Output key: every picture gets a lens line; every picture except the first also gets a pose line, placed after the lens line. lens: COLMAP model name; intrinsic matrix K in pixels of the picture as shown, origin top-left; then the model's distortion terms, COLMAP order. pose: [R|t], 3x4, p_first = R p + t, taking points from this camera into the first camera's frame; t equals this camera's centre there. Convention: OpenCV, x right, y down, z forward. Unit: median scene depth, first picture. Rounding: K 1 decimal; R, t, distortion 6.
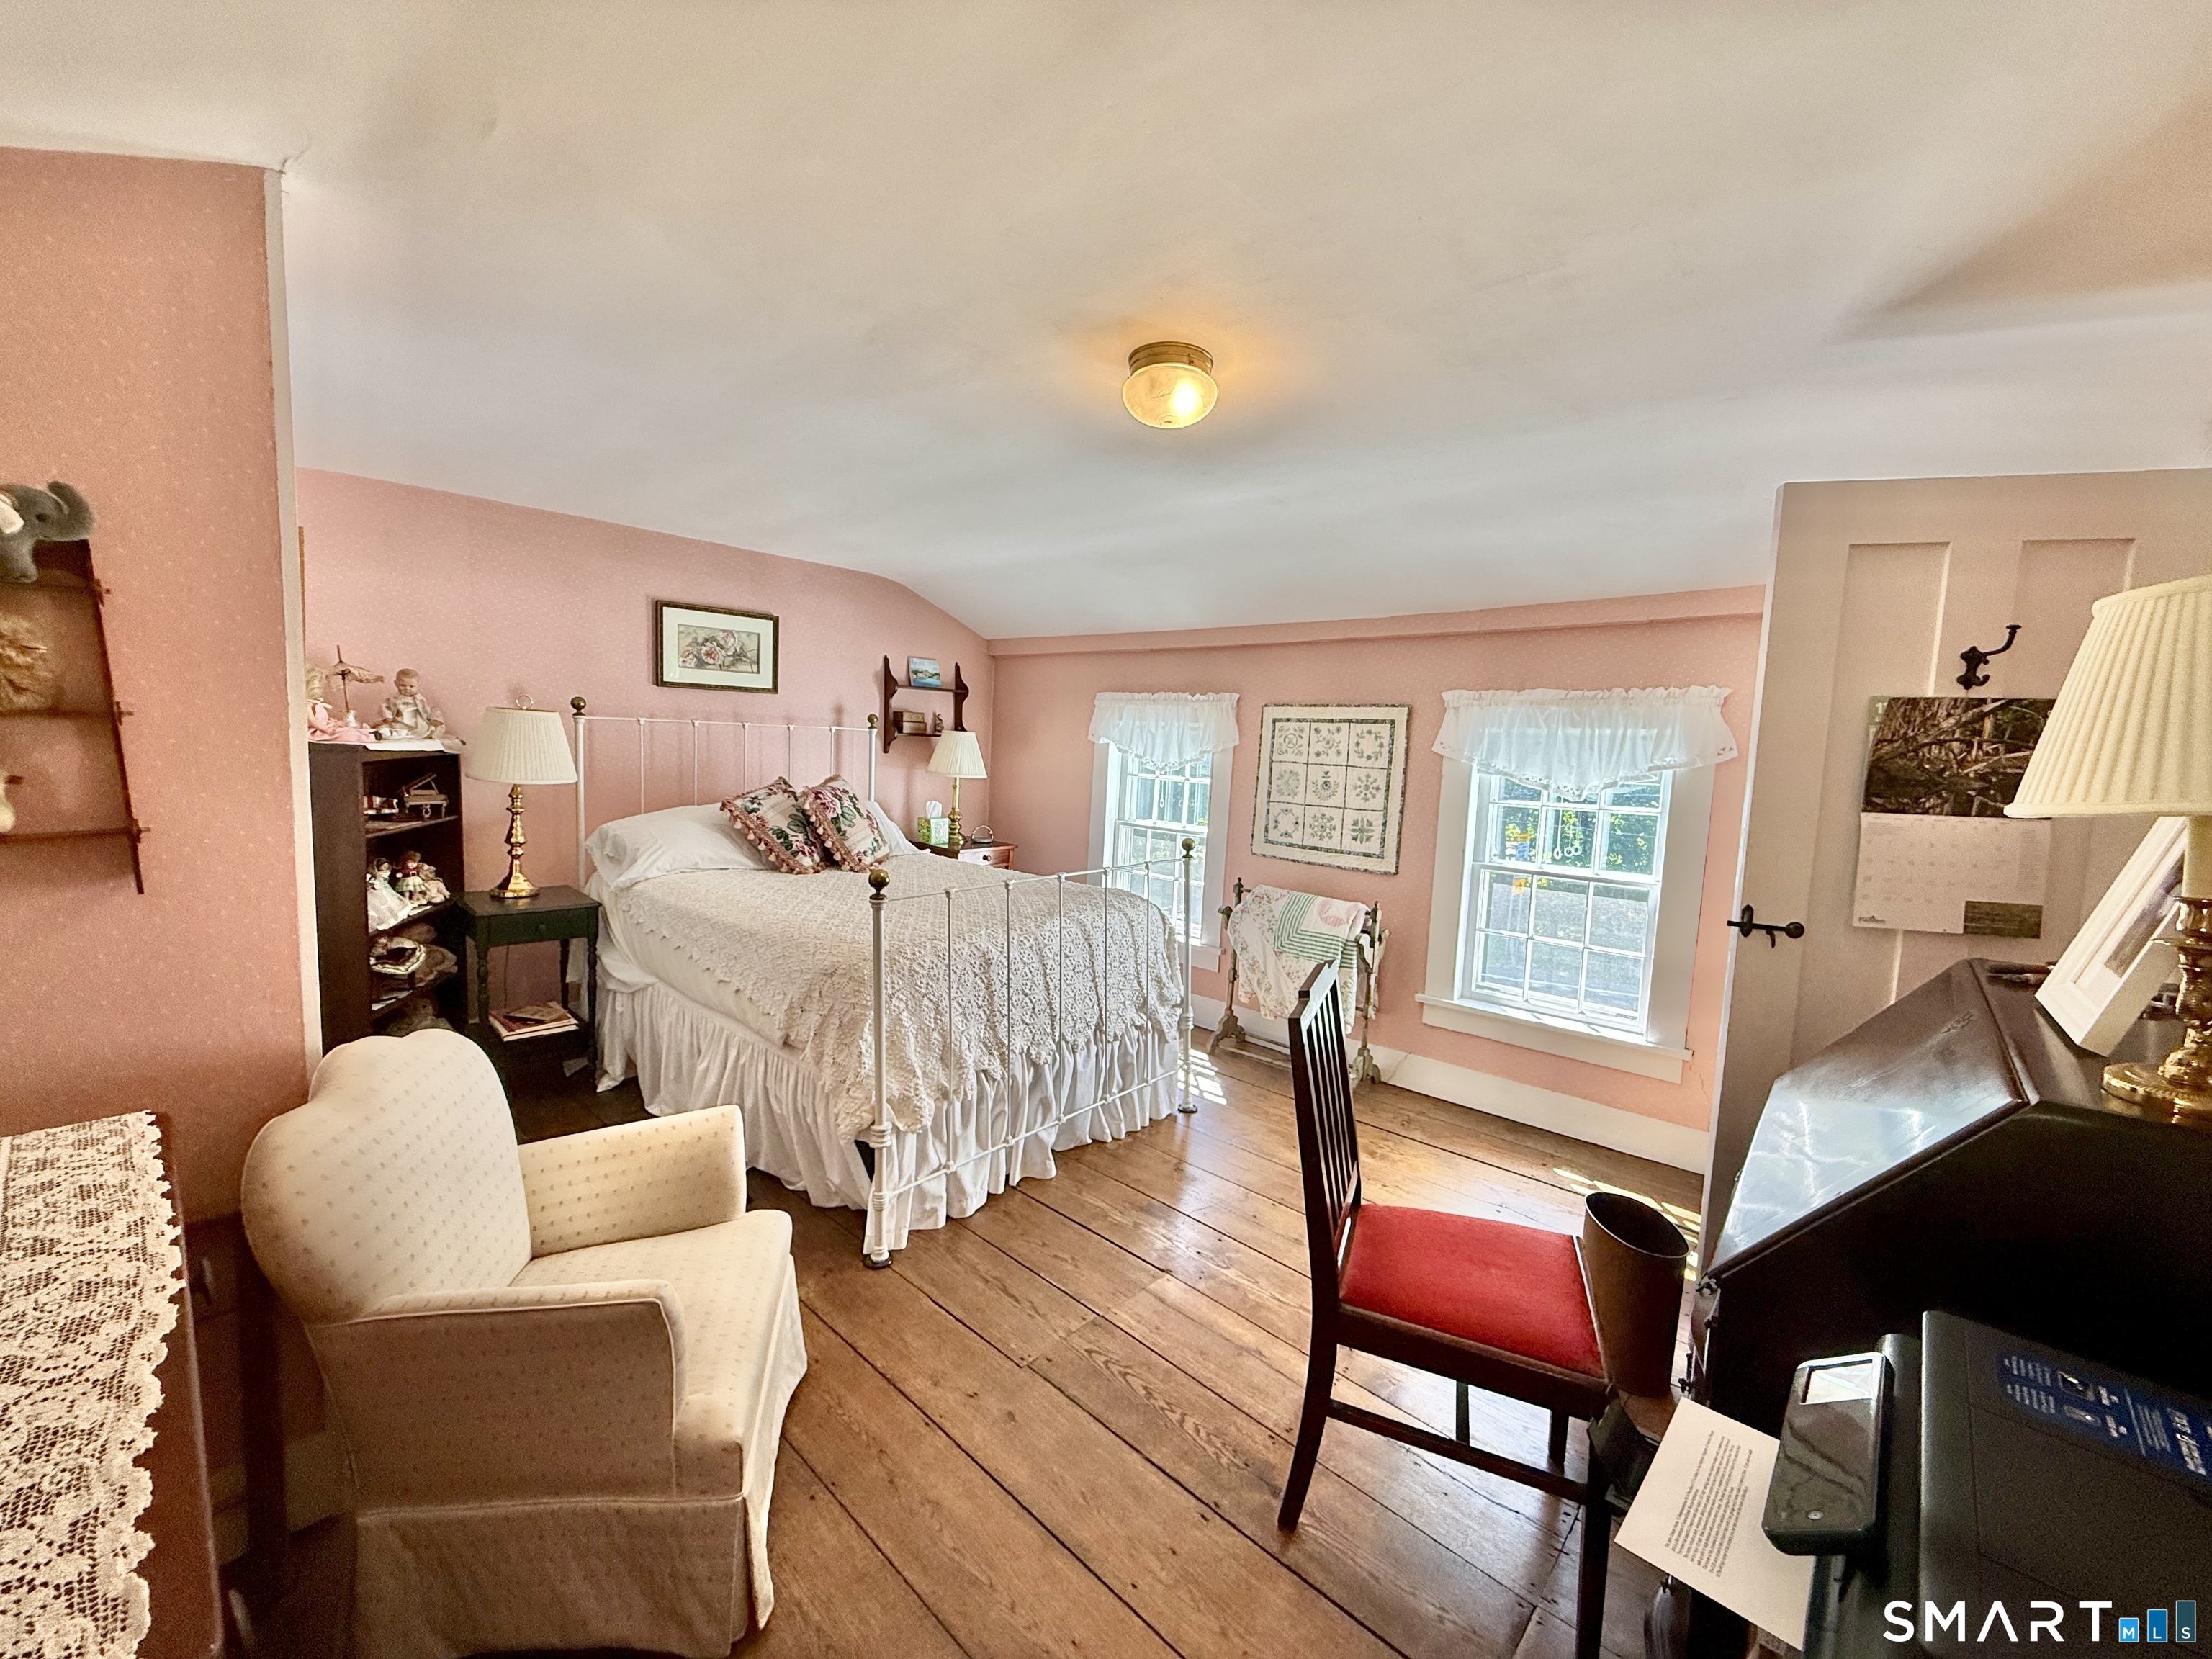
lens RADIAL K [[878.2, 0, 1103.0], [0, 878.2, 825.4], [0, 0, 1]] dist [-0.000575, 0.000226]
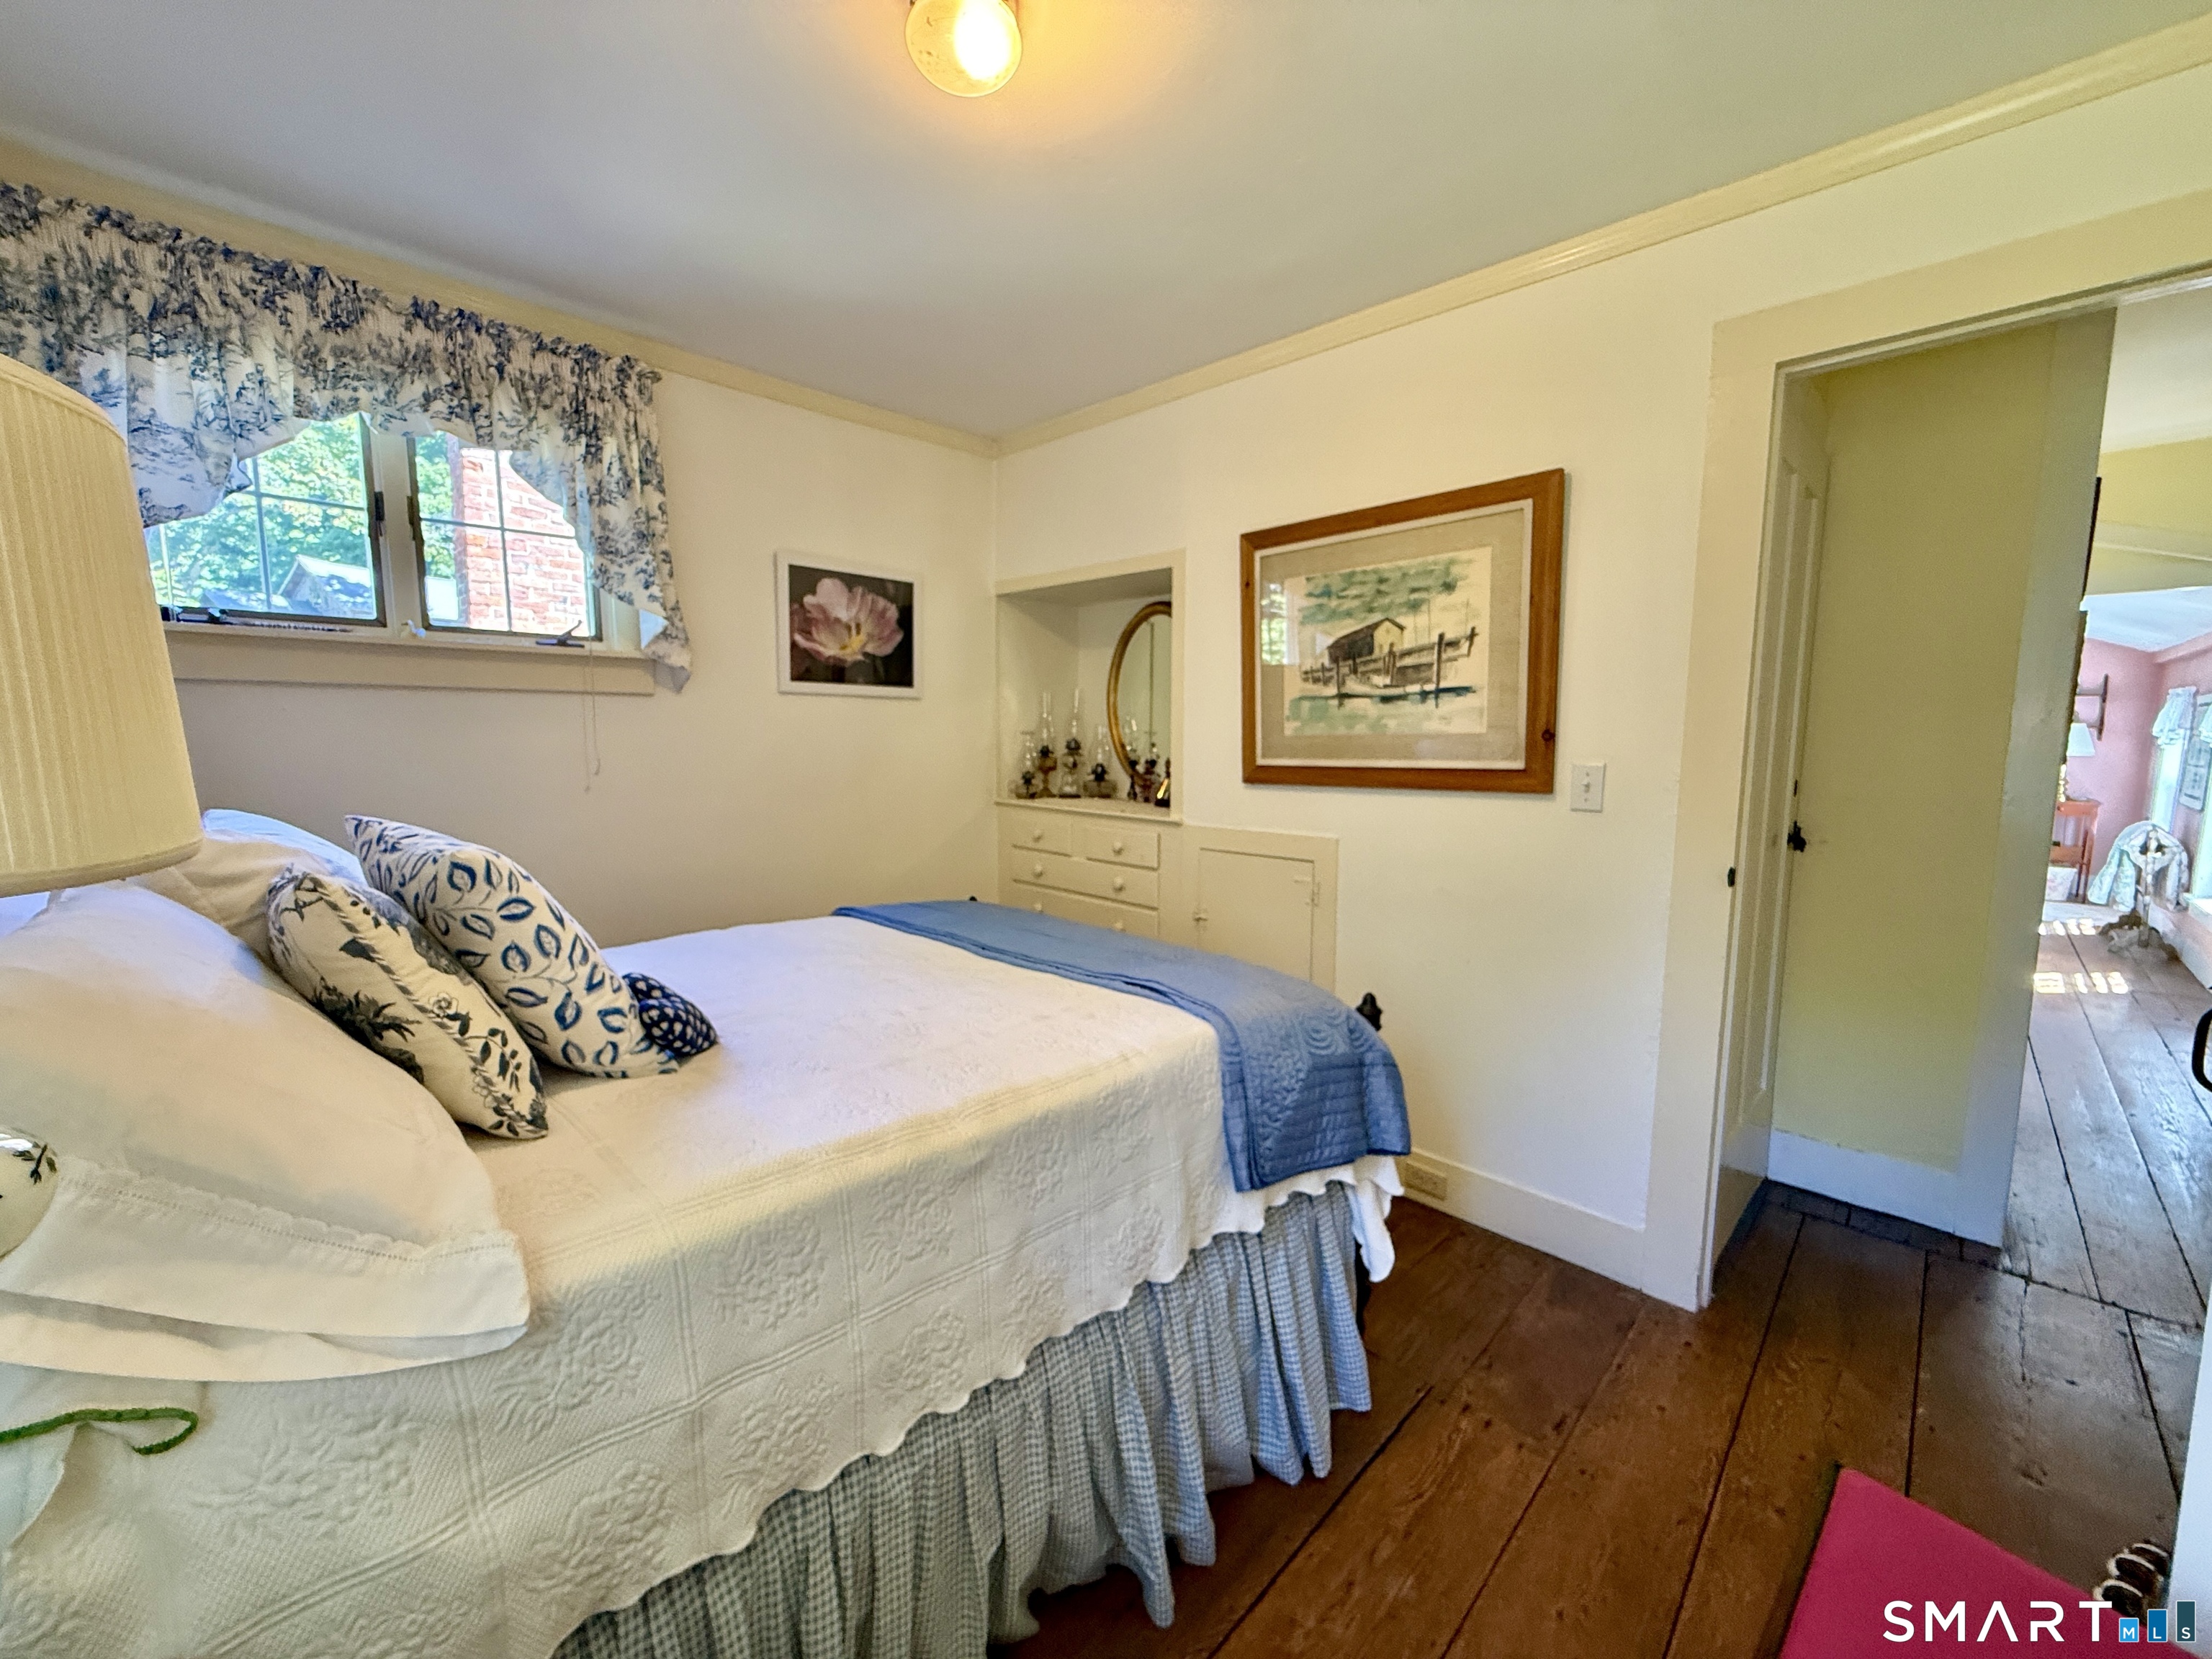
lens RADIAL K [[878.2, 0, 1103.0], [0, 878.2, 825.4], [0, 0, 1]] dist [-0.000575, 0.000226]
pose [[-0.029607, 0.076027, -0.996666, 1.566157], [-0.096898, 0.992189, 0.078564, 0.118549], [0.994854, 0.098901, -0.022009, -0.640649]]
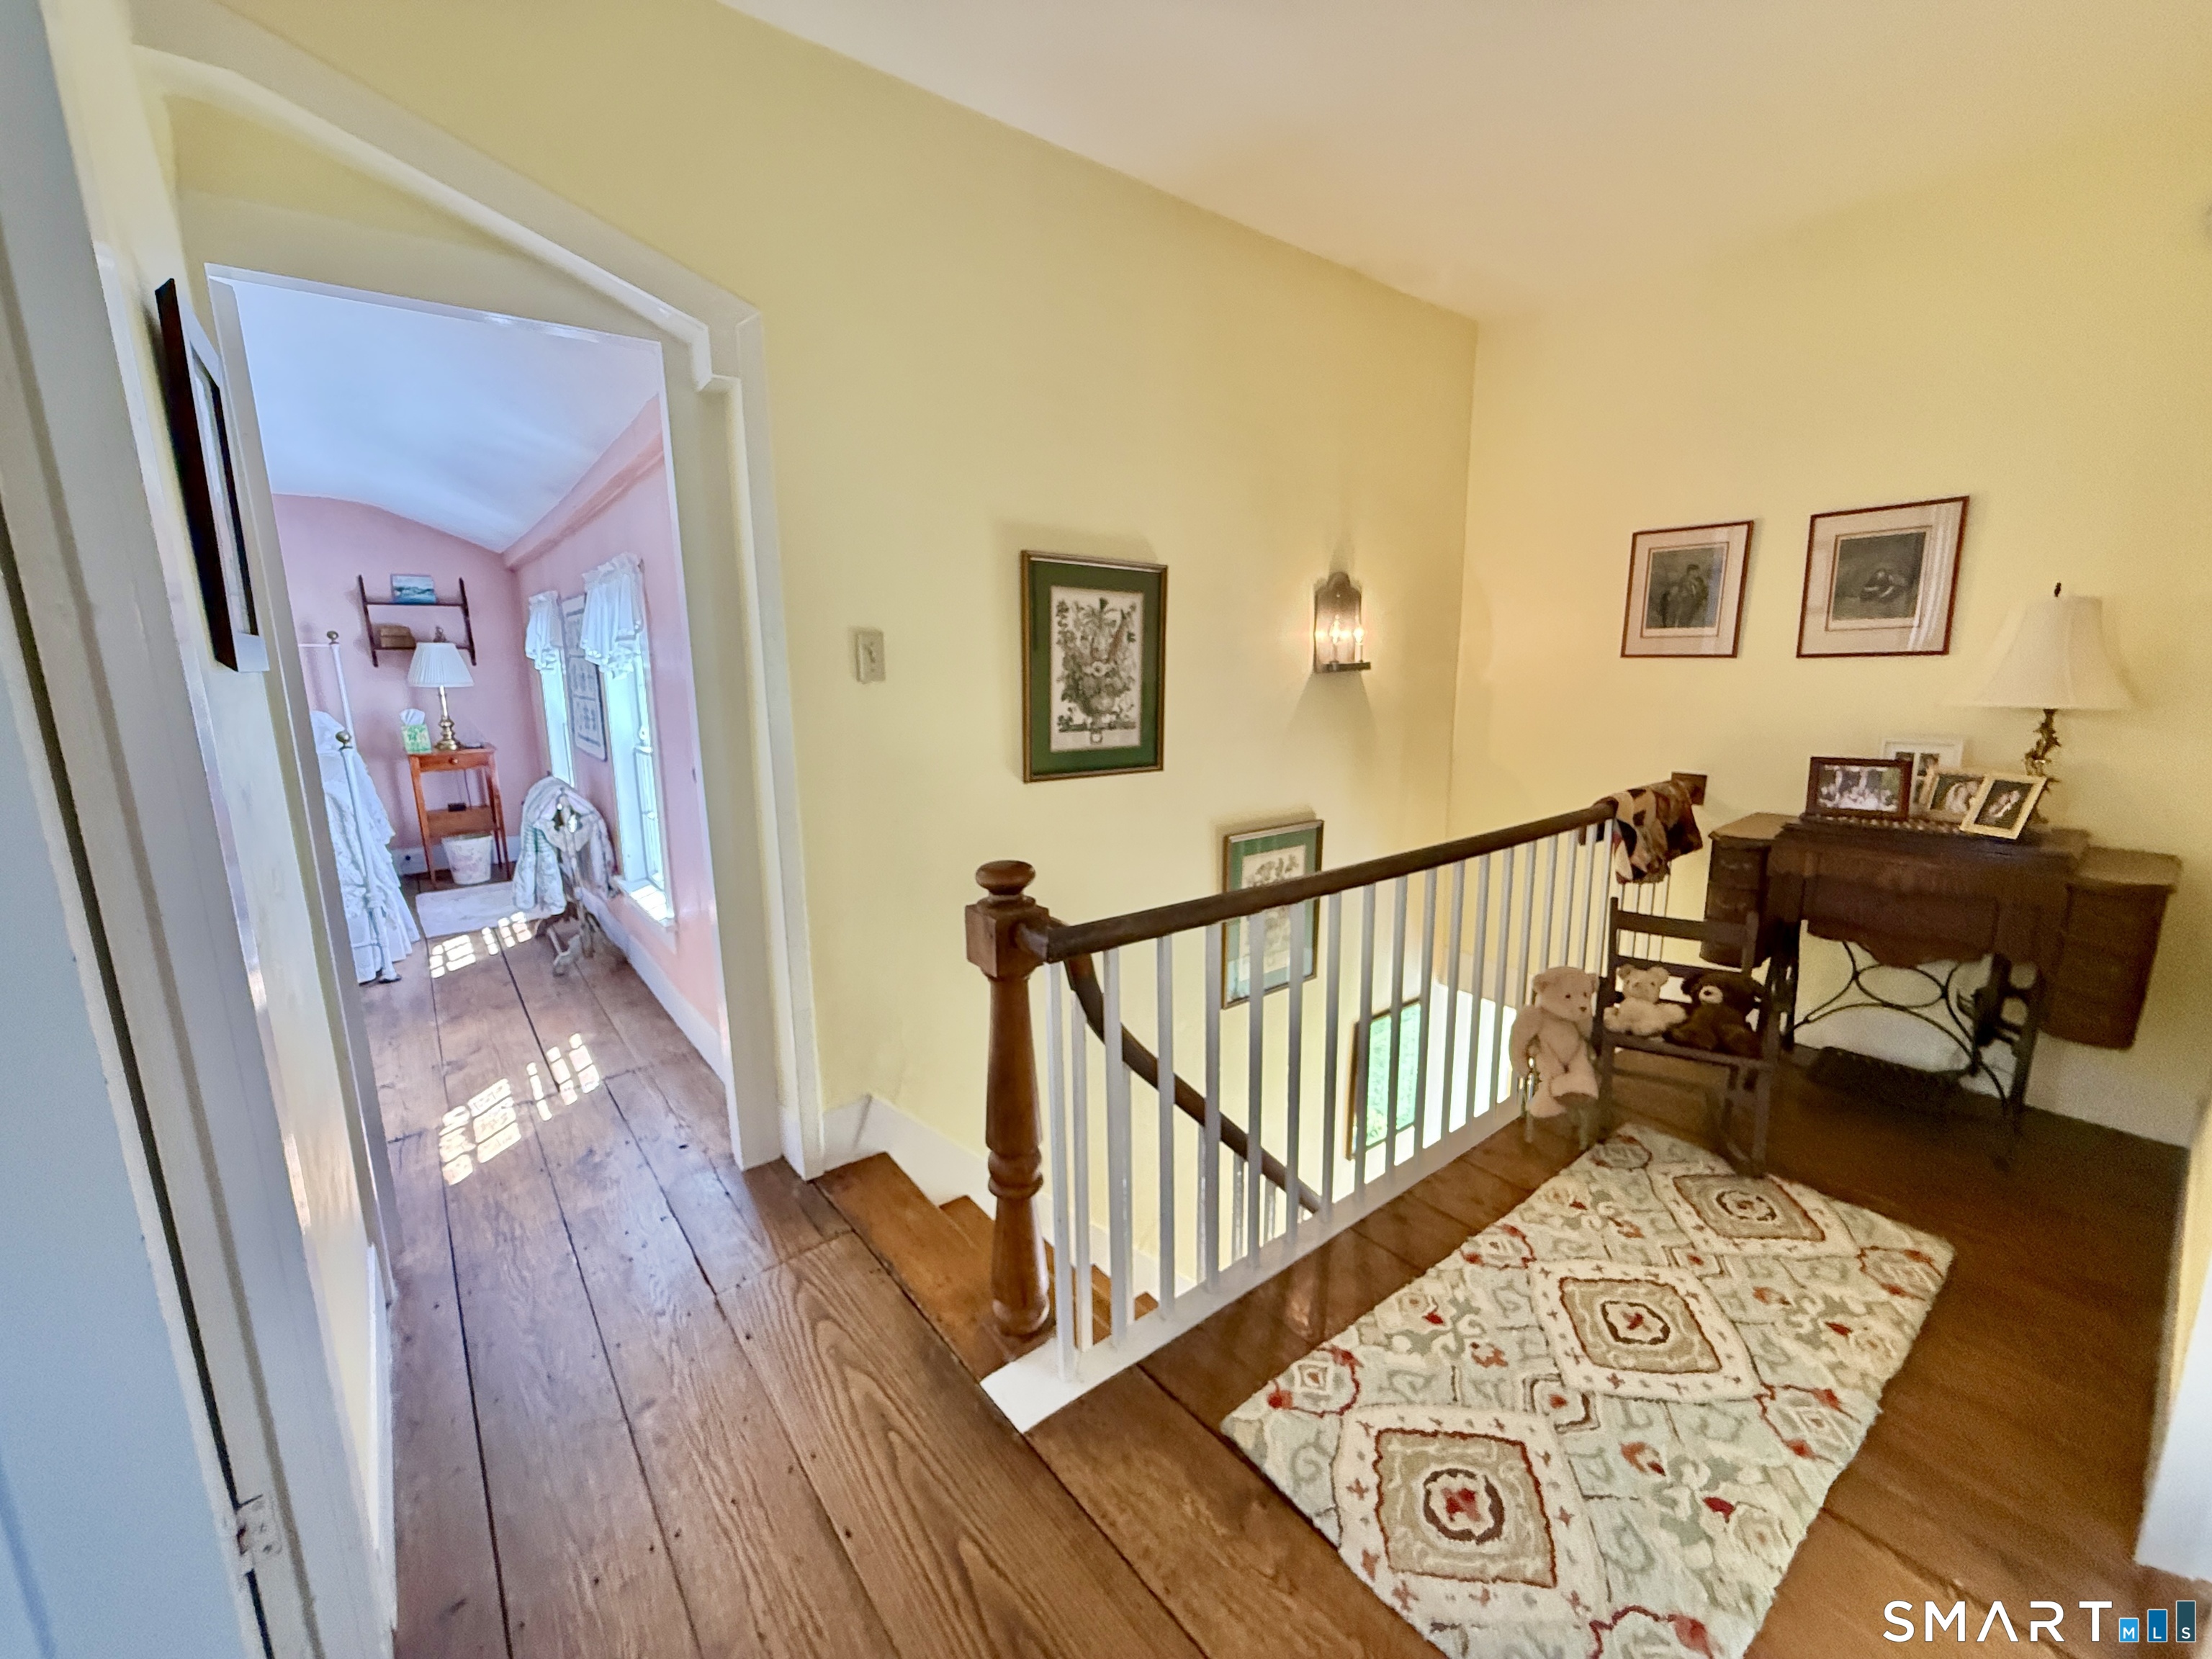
lens RADIAL K [[878.2, 0, 1103.0], [0, 878.2, 825.4], [0, 0, 1]] dist [-0.000575, 0.000226]
pose [[0.988058, -0.012319, -0.153591, 0.927684], [0.027381, 0.994972, 0.096343, 0.038209], [0.151632, -0.099398, 0.983427, 0.055436]]
